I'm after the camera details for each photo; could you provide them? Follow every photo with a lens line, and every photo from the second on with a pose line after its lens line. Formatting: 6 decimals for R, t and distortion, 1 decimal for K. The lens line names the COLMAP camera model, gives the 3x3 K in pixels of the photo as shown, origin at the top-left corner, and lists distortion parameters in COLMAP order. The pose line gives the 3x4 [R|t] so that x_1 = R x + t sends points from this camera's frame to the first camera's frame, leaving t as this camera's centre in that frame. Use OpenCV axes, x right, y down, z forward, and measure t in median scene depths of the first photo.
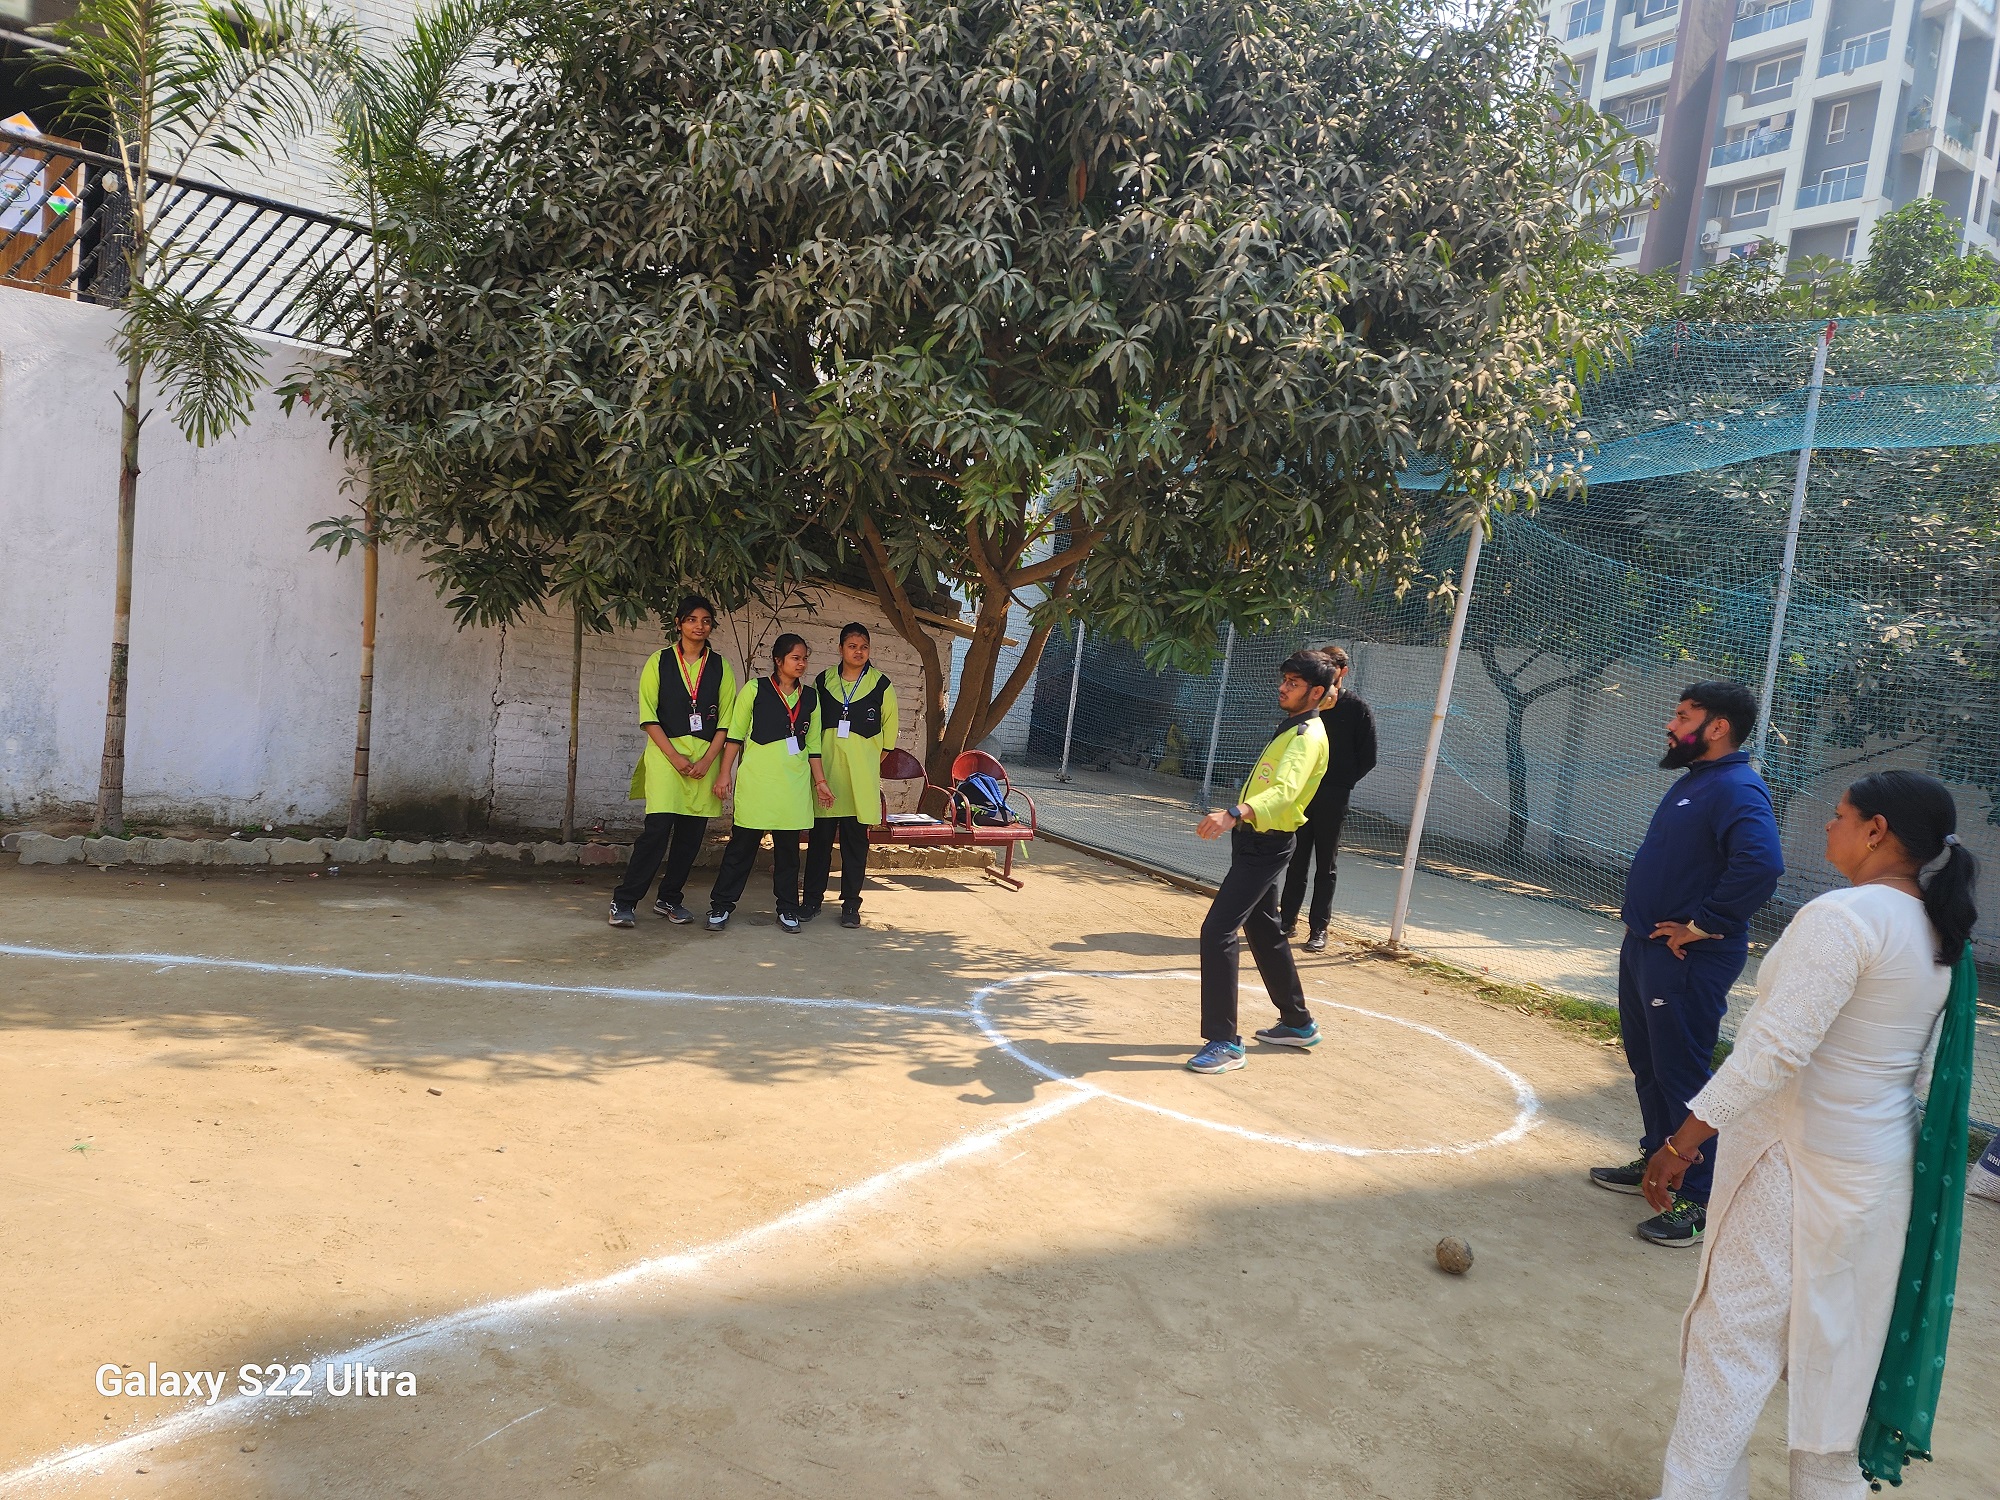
lens RADIAL K [[1338.8, 0, 1000.0], [0, 1338.8, 750.0], [0, 0, 1]] dist [0.085053, -0.063873]
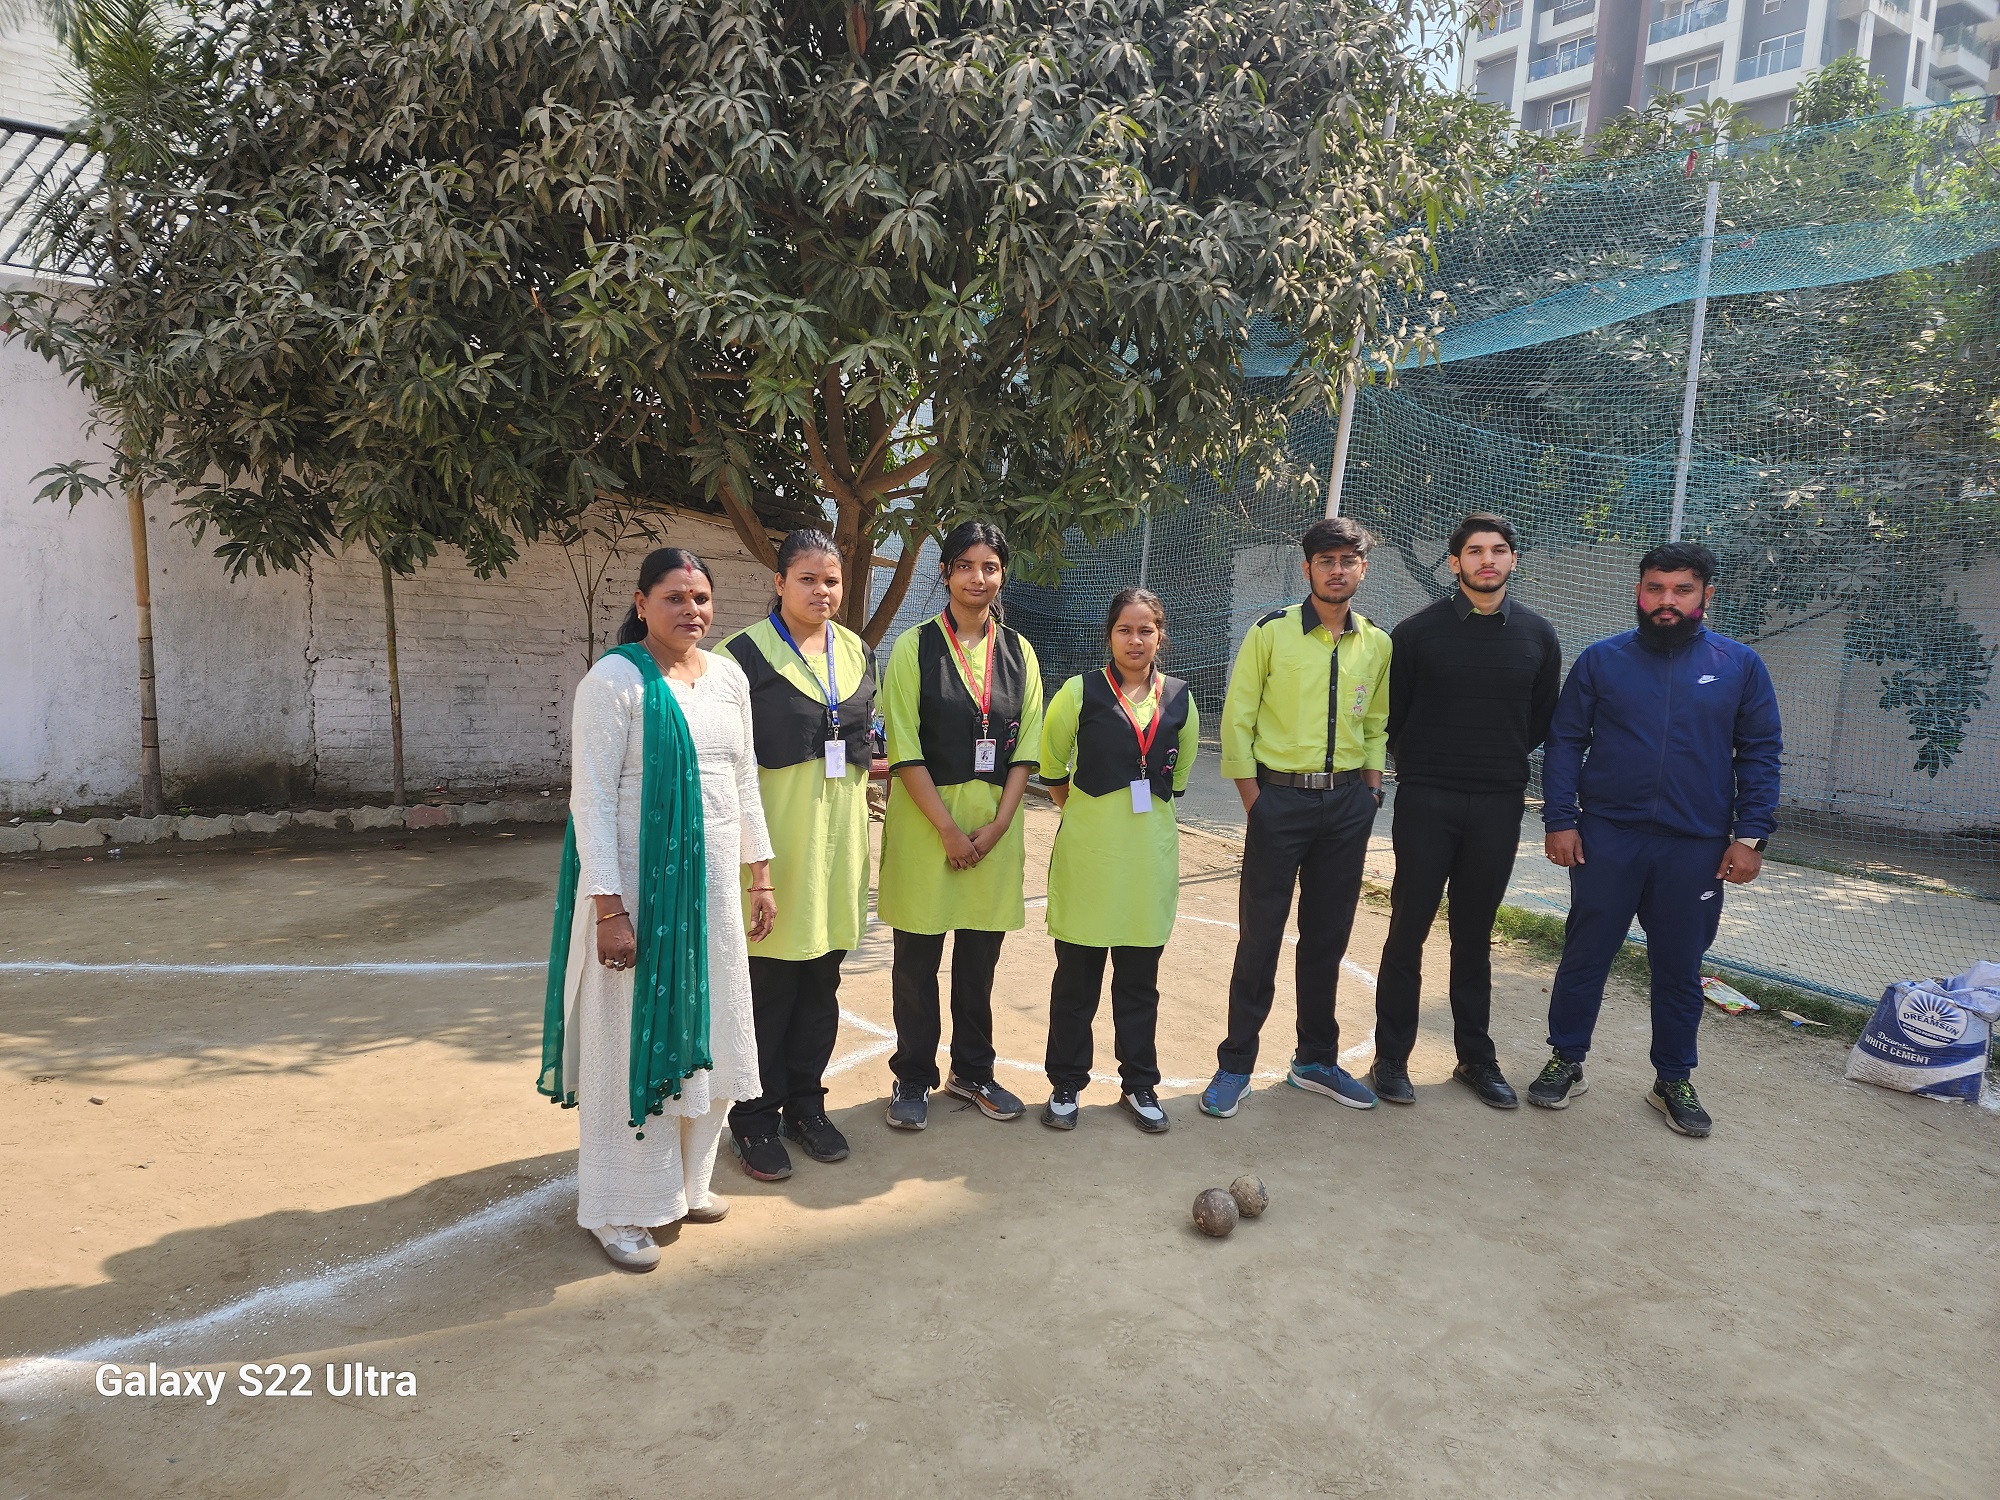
lens RADIAL K [[1347.6, 0, 1000.0], [0, 1347.6, 750.0], [0, 0, 1]] dist [0.099331, -0.087546]
pose [[0.997606, -0.065571, 0.021968, 0.103365], [0.064389, 0.996634, 0.050738, 0.012934], [-0.025221, -0.049202, 0.998470, 0.073207]]
